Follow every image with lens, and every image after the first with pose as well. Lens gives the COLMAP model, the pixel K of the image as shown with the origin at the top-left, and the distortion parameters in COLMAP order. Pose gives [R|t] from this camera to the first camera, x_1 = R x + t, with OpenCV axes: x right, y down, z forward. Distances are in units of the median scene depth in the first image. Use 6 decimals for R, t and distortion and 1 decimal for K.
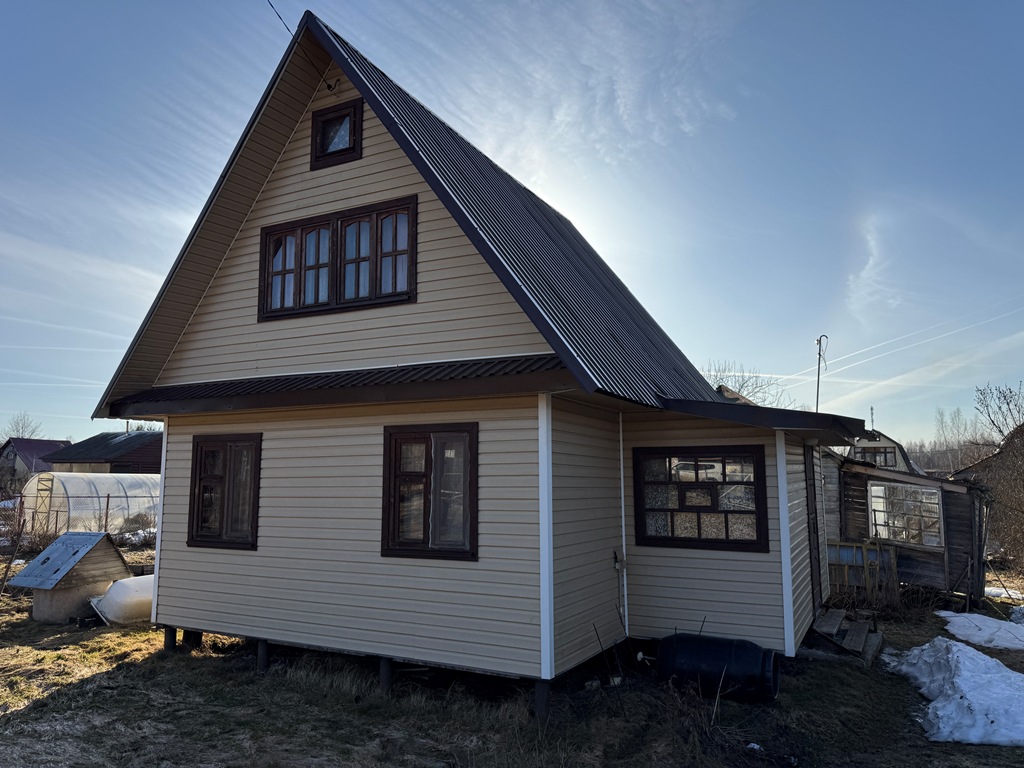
lens RADIAL K [[719.6, 0, 508.7], [0, 719.6, 389.6], [0, 0, 1]] dist [0.039658, -0.049788]
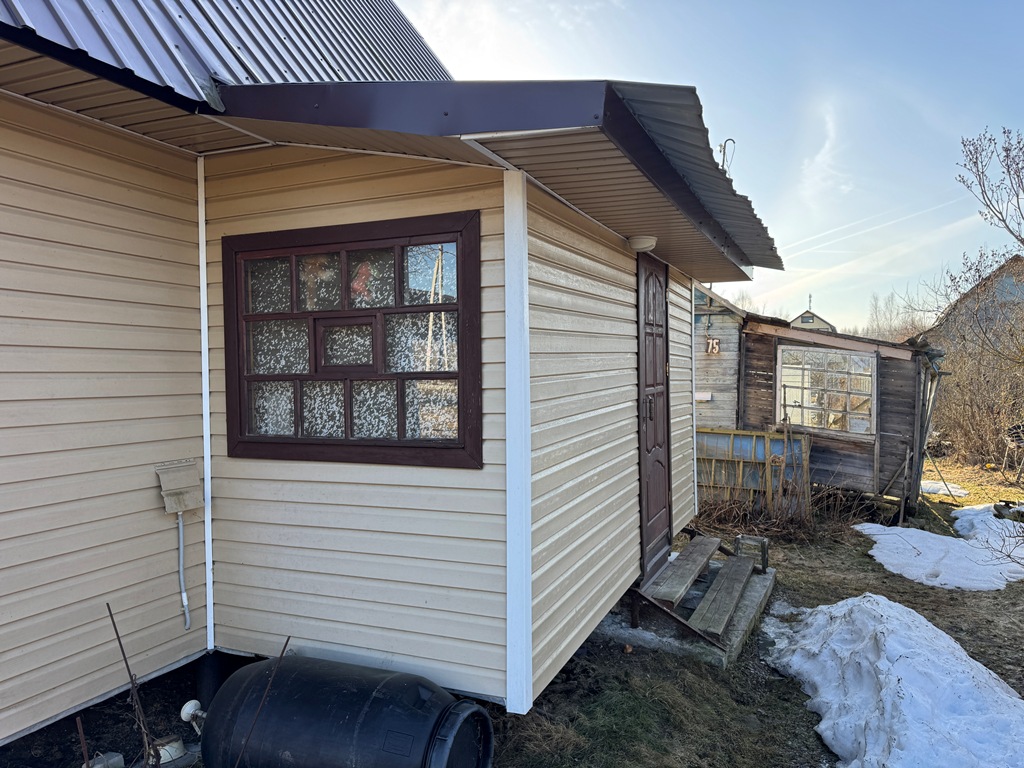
lens RADIAL K [[719.6, 0, 513.5], [0, 719.6, 387.0], [0, 0, 1]] dist [0.039658, -0.049788]
pose [[0.996995, -0.014245, 0.076146, 0.199326], [0.002963, 0.989241, 0.146266, 0.067648], [-0.077410, -0.145601, 0.986310, 0.343884]]
